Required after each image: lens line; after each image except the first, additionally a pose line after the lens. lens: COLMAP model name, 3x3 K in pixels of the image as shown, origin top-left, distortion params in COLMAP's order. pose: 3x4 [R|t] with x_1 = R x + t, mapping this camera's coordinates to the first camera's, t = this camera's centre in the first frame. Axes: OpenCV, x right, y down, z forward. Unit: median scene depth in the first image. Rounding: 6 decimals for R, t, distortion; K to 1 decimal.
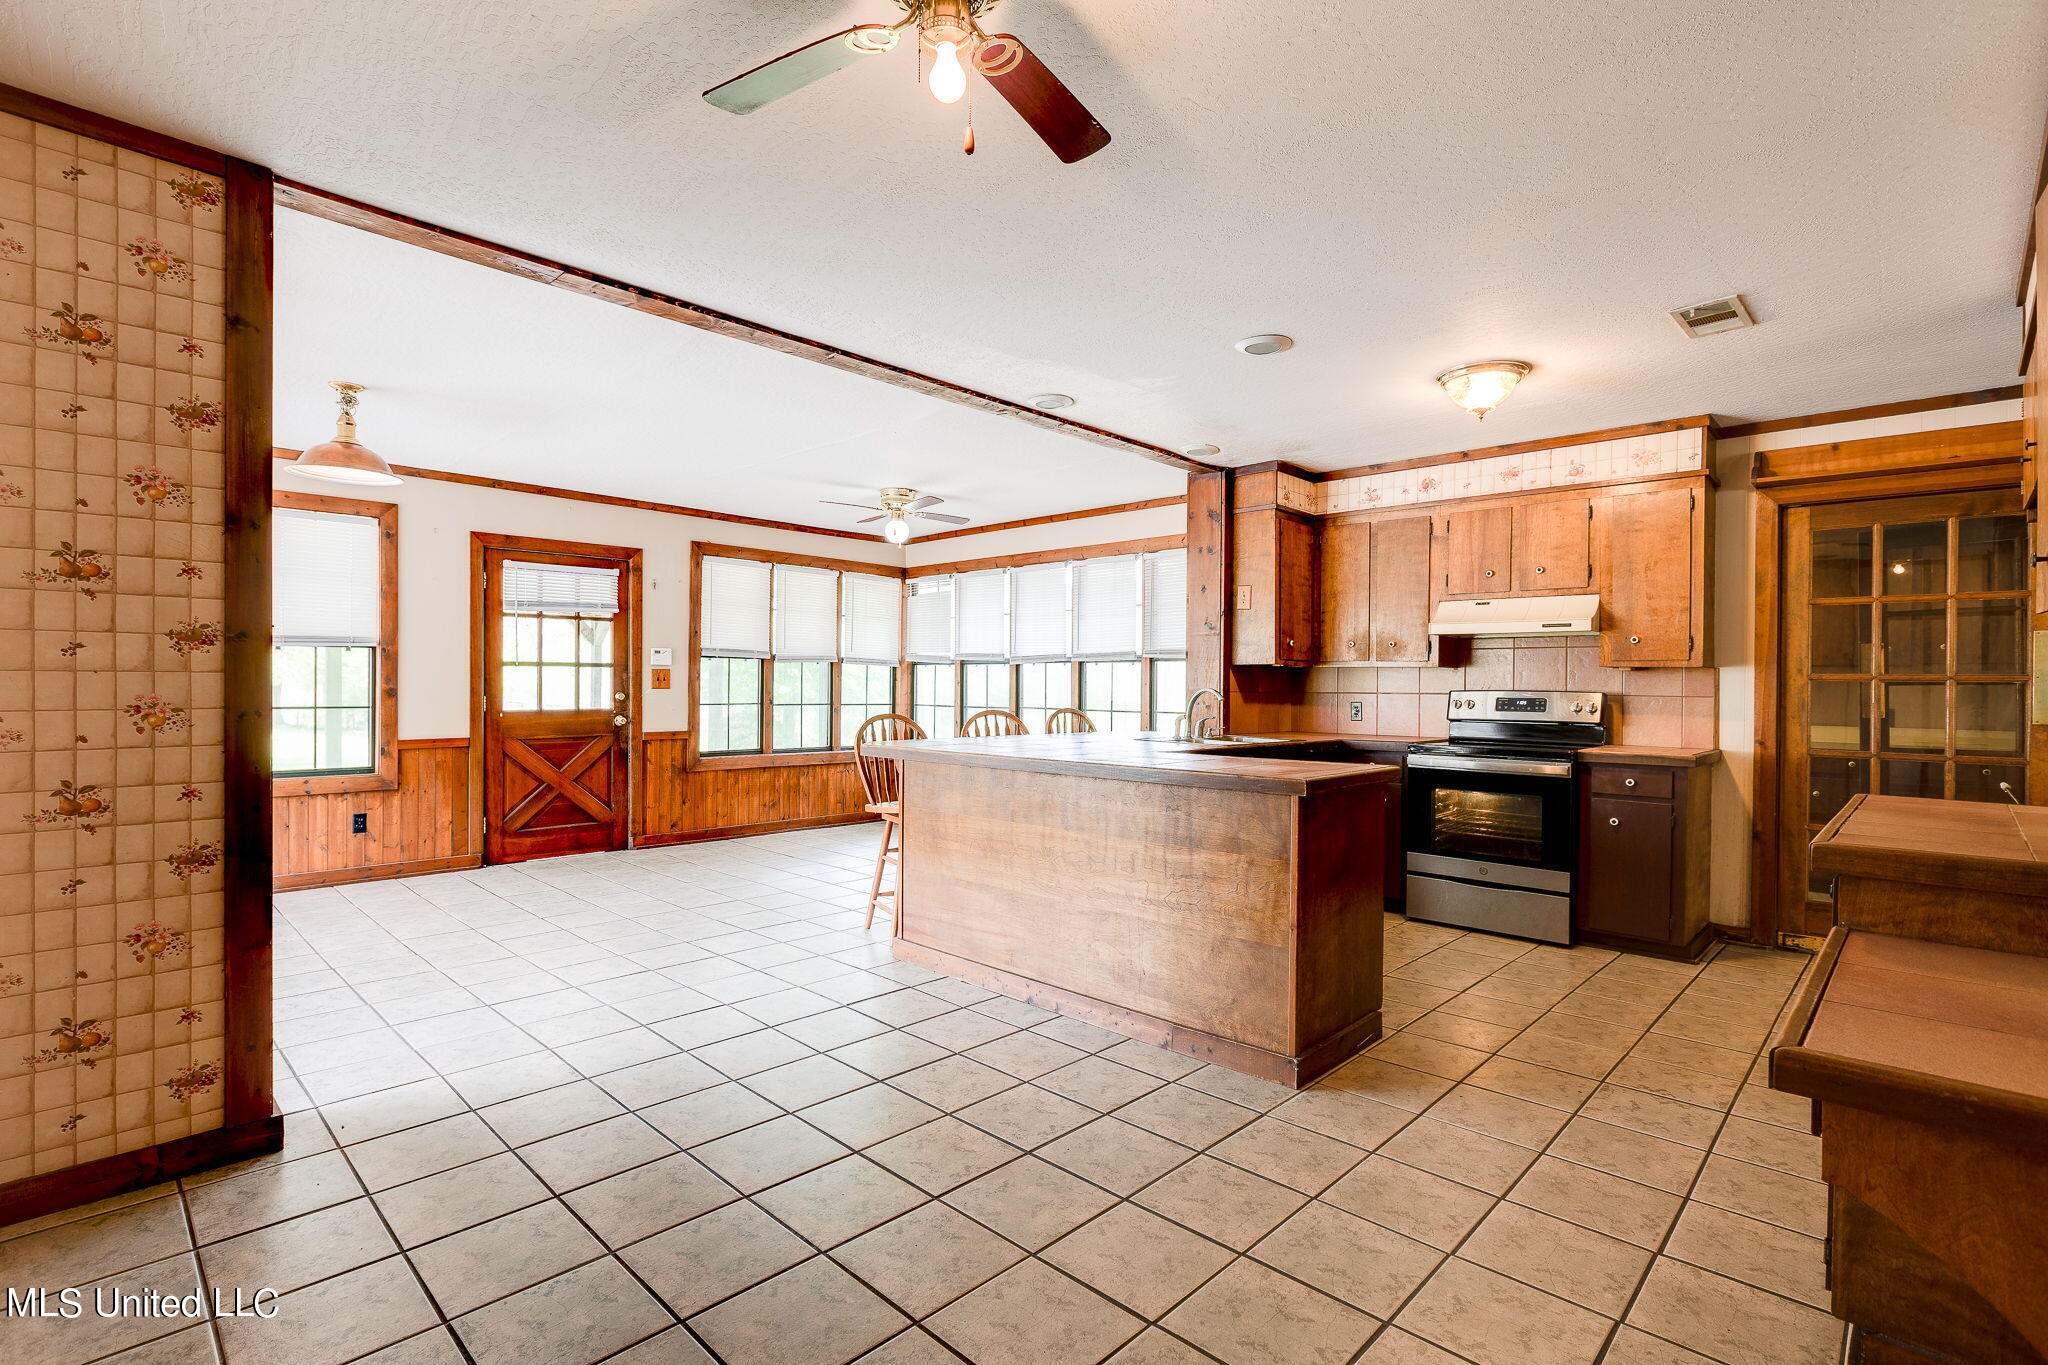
lens RADIAL K [[953.5, 0, 1017.8], [0, 953.5, 686.0], [0, 0, 1]] dist [-0.000538, 0.000048]
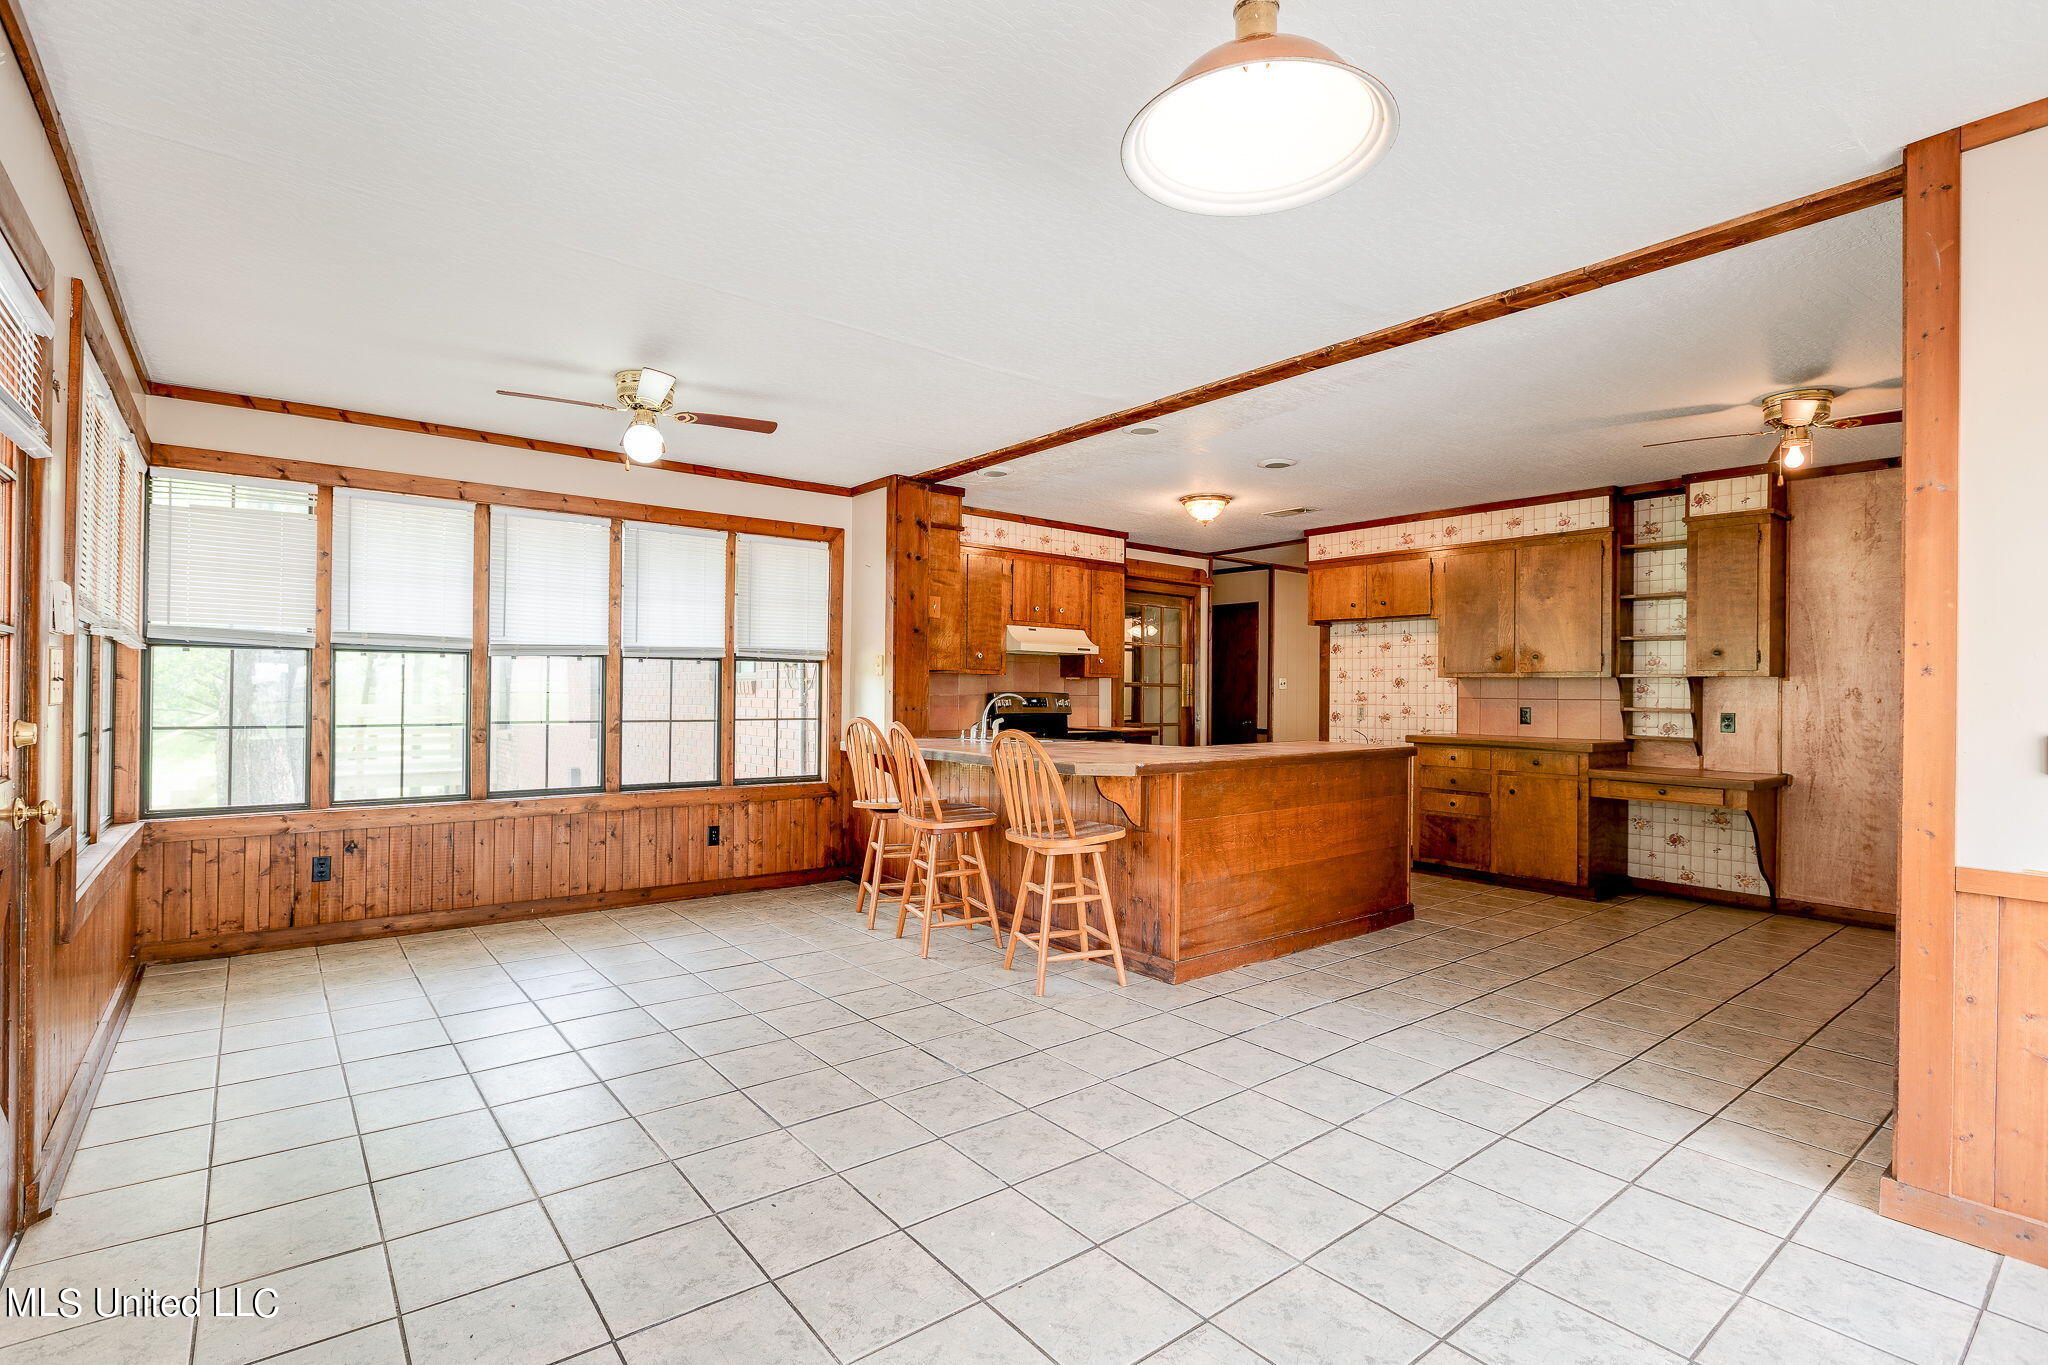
lens RADIAL K [[960.1, 0, 1014.0], [0, 960.1, 686.7], [0, 0, 1]] dist [-0.001822, -0.001657]
pose [[0.125361, -0.004171, 0.992102, -0.929543], [-0.005177, 0.999975, 0.004858, -0.011043], [-0.992098, -0.005745, 0.125337, 0.889211]]
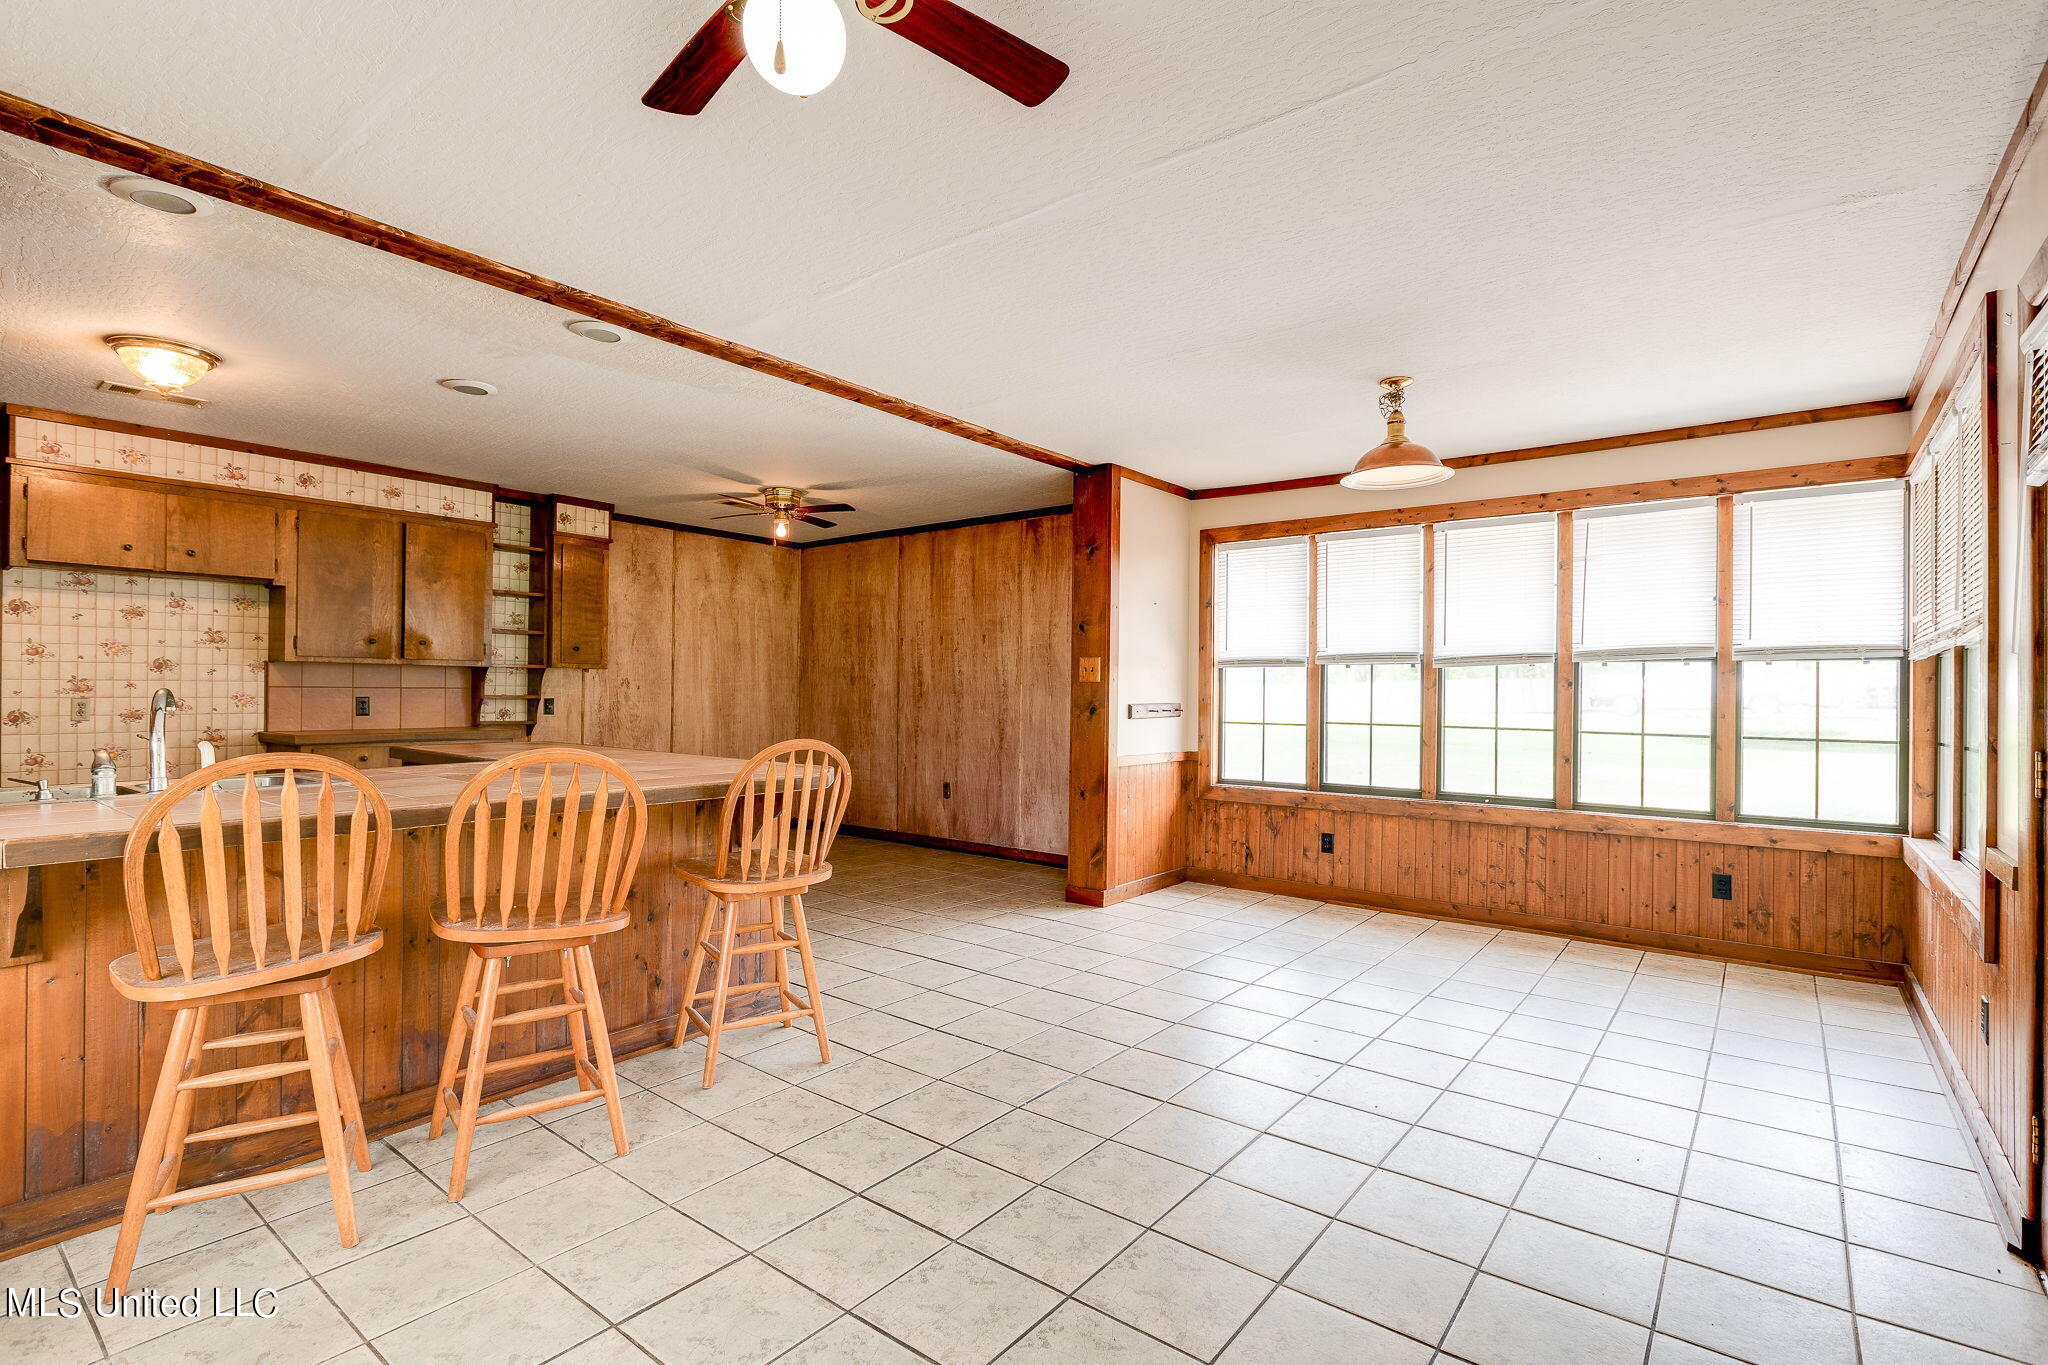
lens RADIAL K [[960.1, 0, 1014.0], [0, 960.1, 686.7], [0, 0, 1]] dist [-0.001822, -0.001657]
pose [[-0.994507, -0.018859, -0.102955, -0.202373], [-0.018952, 0.999820, -0.000078, -0.007428], [0.102938, 0.001873, -0.994686, 1.615676]]
